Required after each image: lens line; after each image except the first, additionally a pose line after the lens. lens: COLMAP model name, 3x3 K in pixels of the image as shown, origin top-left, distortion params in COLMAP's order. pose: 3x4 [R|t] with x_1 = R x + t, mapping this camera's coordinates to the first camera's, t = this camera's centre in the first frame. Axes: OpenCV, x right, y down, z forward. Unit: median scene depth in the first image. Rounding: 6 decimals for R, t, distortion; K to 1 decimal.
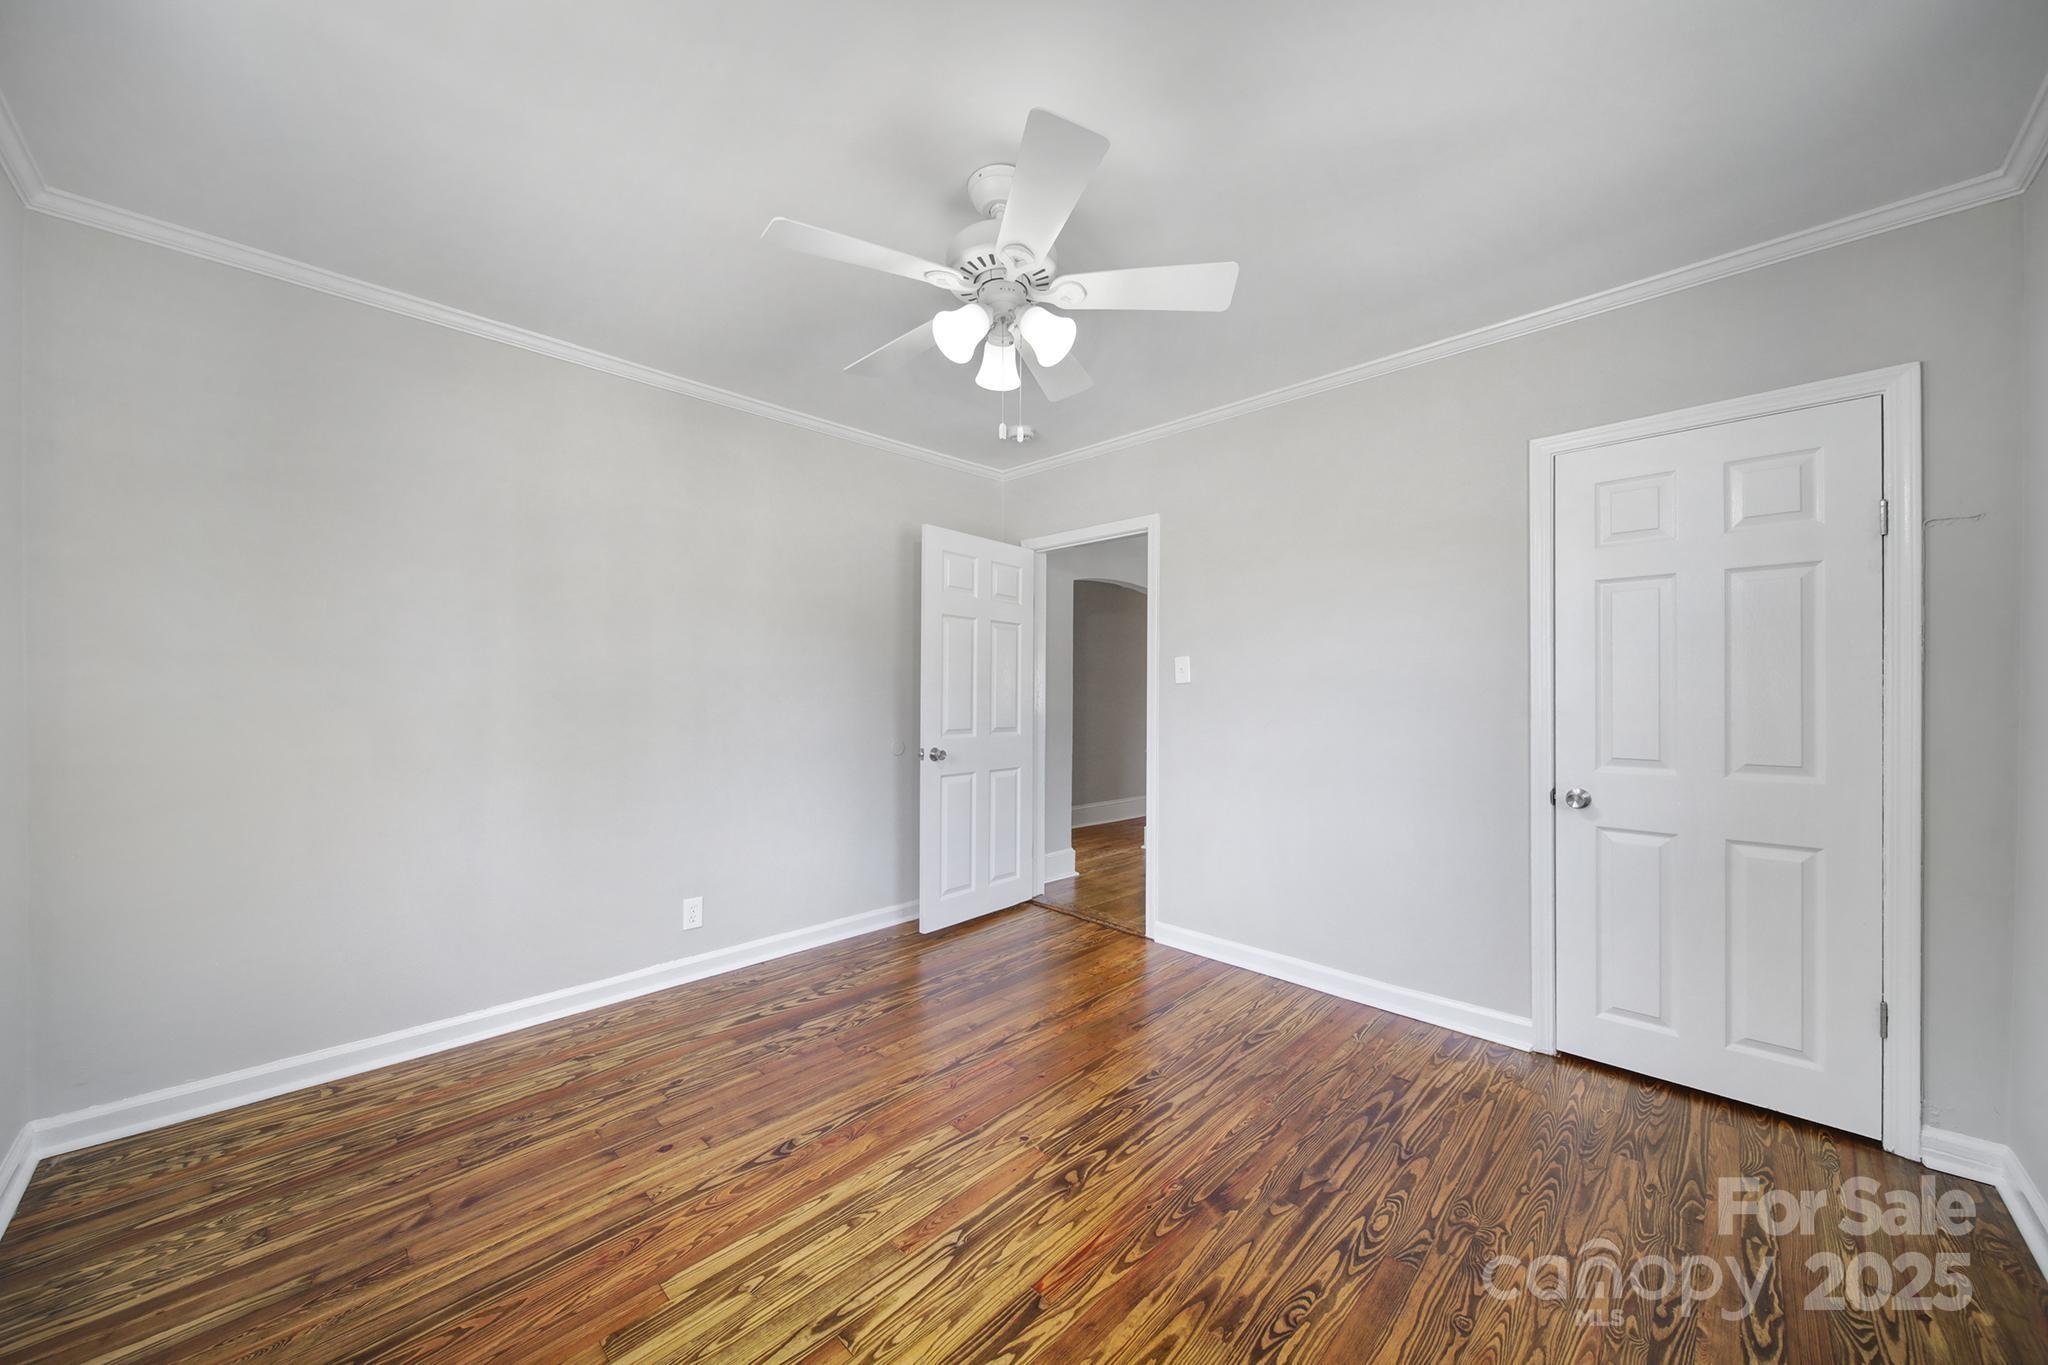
lens RADIAL K [[705.2, 0, 1024.0], [0, 705.2, 682.5], [0, 0, 1]] dist [-0.000675, -0.000016]
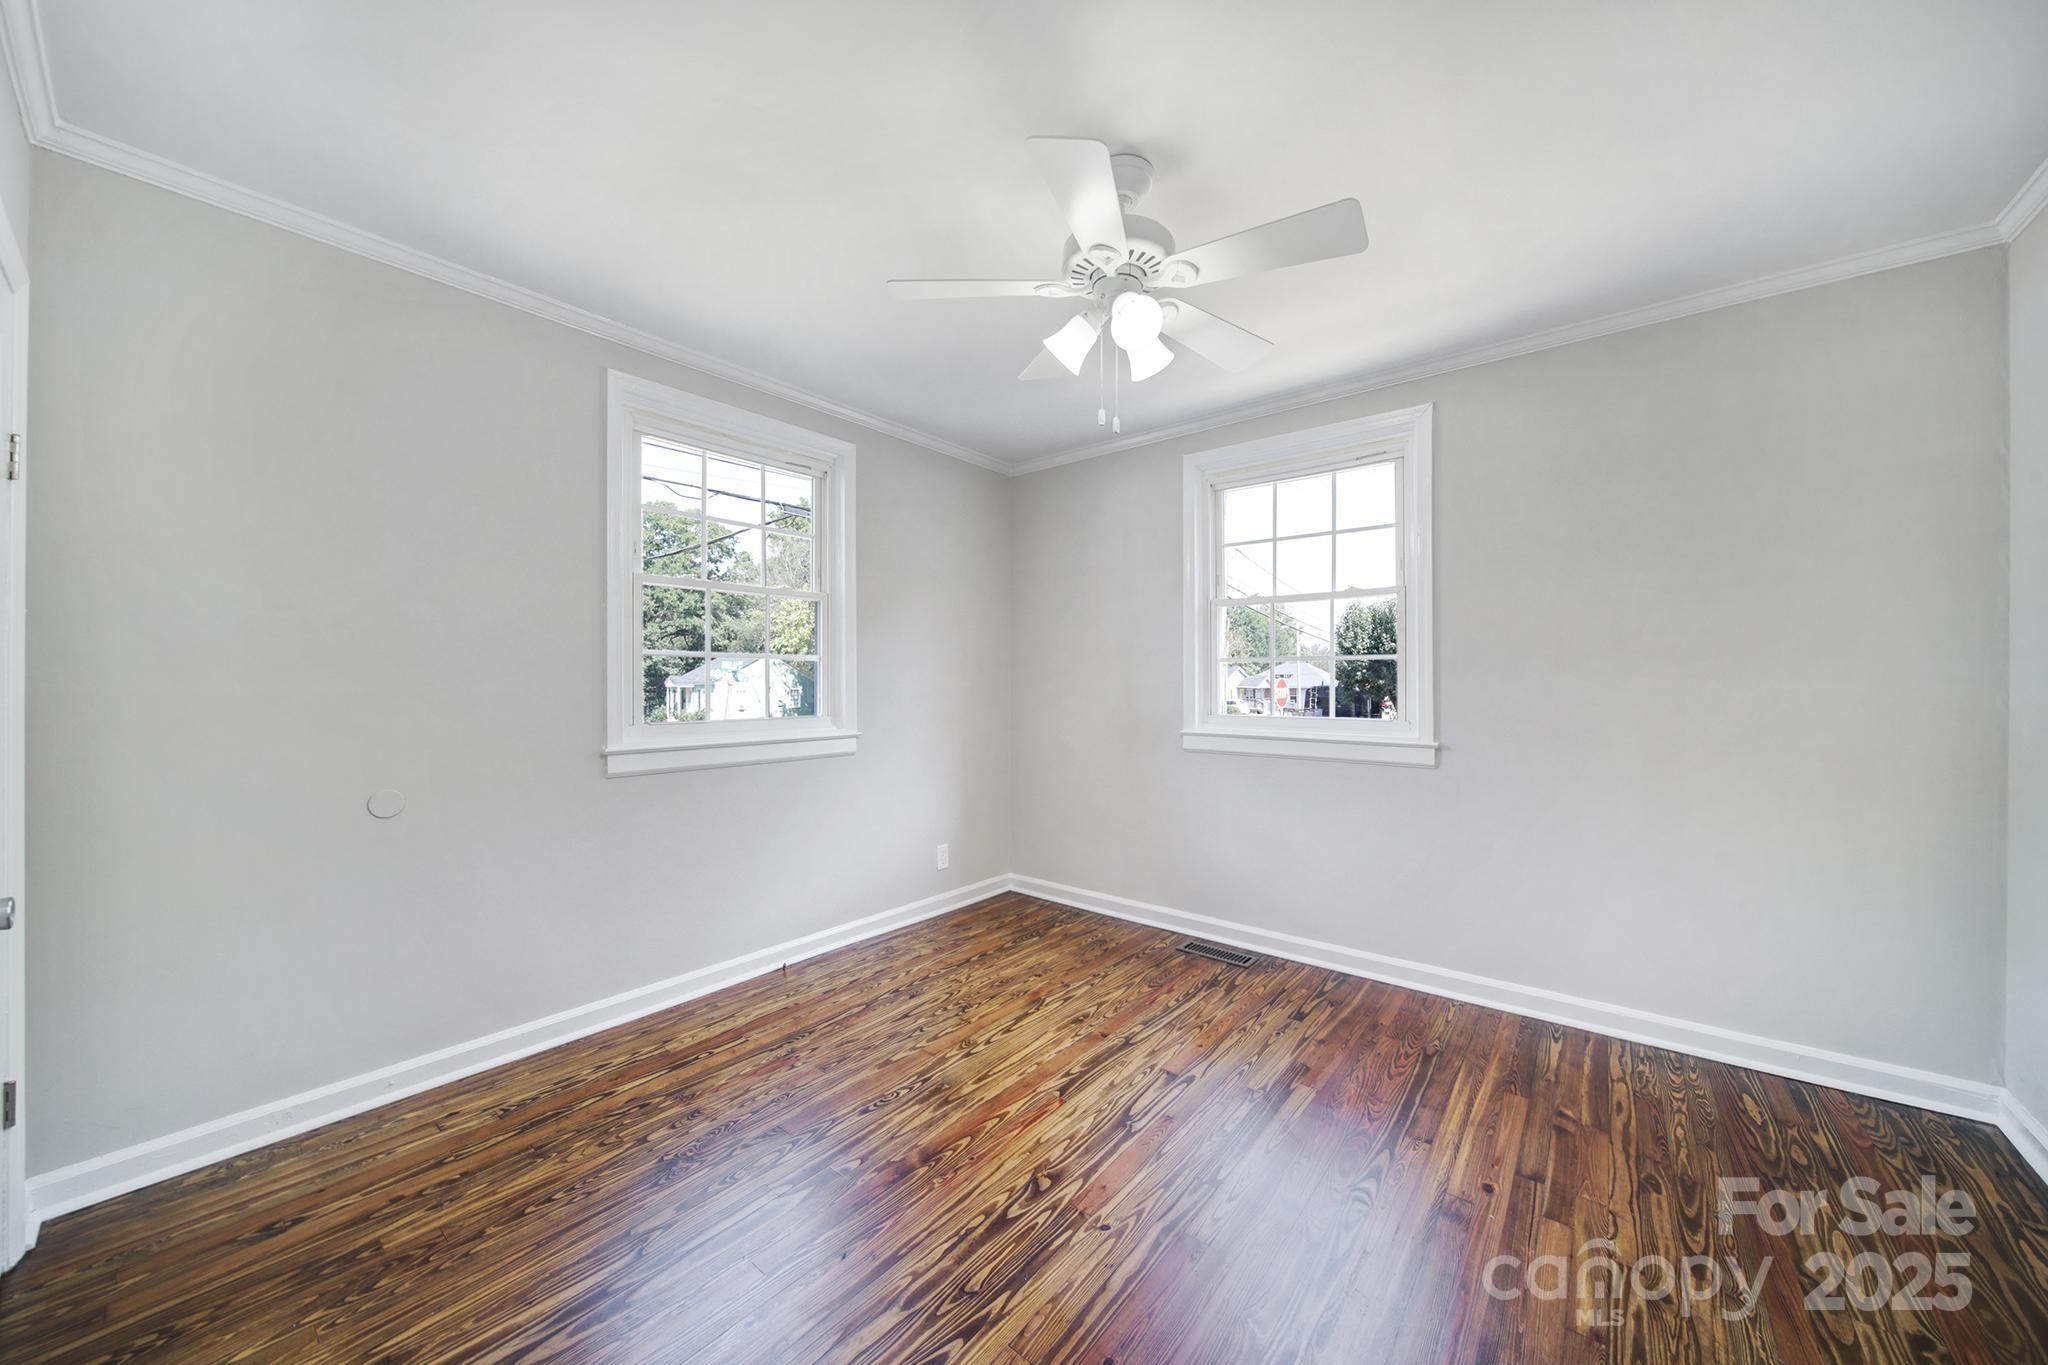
lens RADIAL K [[713.1, 0, 1020.6], [0, 713.1, 674.4], [0, 0, 1]] dist [-0.000503, -0.002033]
pose [[-0.996416, -0.006178, -0.084363, 0.201299], [-0.004982, 0.999884, -0.014375, 0.011581], [0.084442, -0.013903, -0.996331, 2.130960]]
